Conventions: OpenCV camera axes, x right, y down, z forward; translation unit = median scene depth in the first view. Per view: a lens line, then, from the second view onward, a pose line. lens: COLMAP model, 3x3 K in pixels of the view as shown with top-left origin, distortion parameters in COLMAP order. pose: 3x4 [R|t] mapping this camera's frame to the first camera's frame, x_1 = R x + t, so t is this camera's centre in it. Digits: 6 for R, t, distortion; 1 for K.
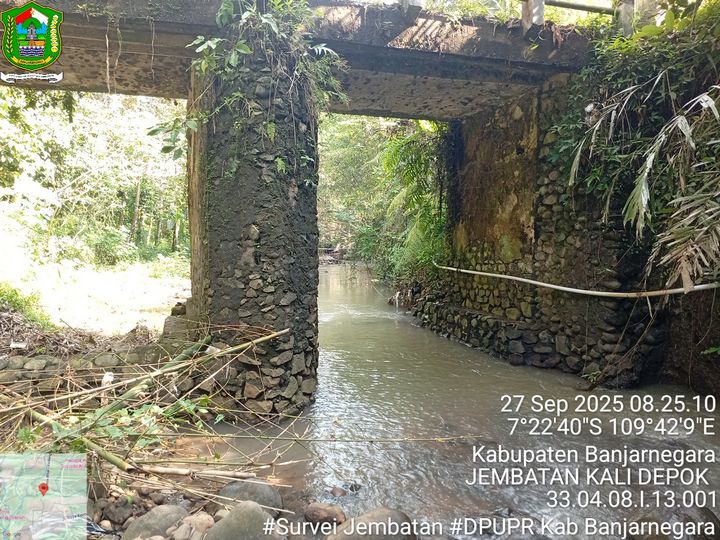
lens RADIAL K [[542.0, 0, 360.0], [0, 542.0, 270.0], [0, 0, 1]] dist [0.092437, -0.171668]
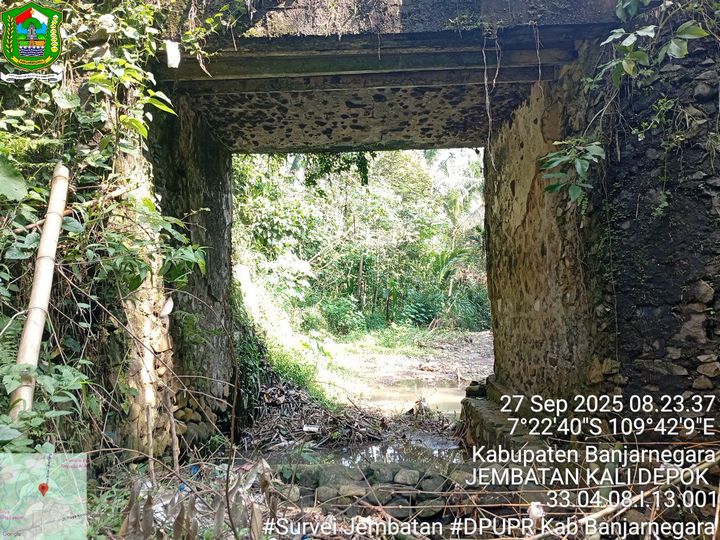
lens RADIAL K [[549.8, 0, 360.0], [0, 549.8, 270.0], [0, 0, 1]] dist [0.109330, -0.222566]
pose [[0.943645, -0.054514, -0.326438, -0.233531], [0.015912, 0.992673, -0.119777, -0.012929], [0.330575, 0.107833, 0.937599, 0.132312]]
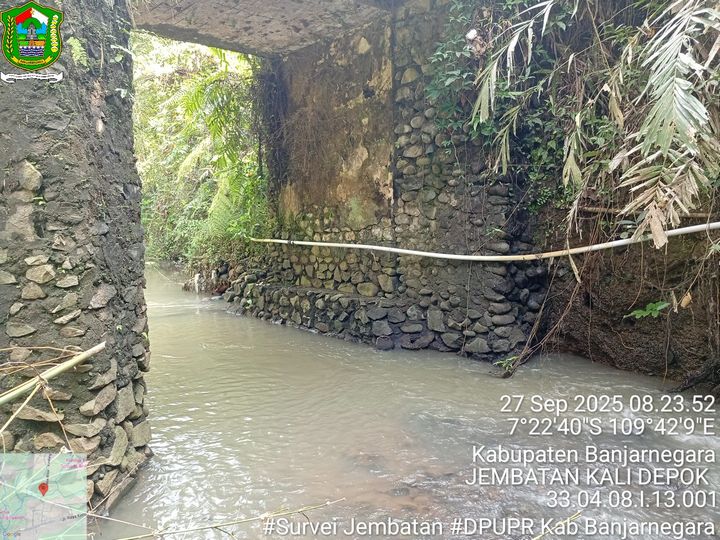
lens RADIAL K [[549.8, 0, 360.0], [0, 549.8, 270.0], [0, 0, 1]] dist [0.109330, -0.222566]
pose [[0.911629, -0.065705, 0.405728, -0.080147], [0.049216, 0.997488, 0.050955, 0.006213], [-0.408057, -0.026484, 0.912572, 0.235135]]
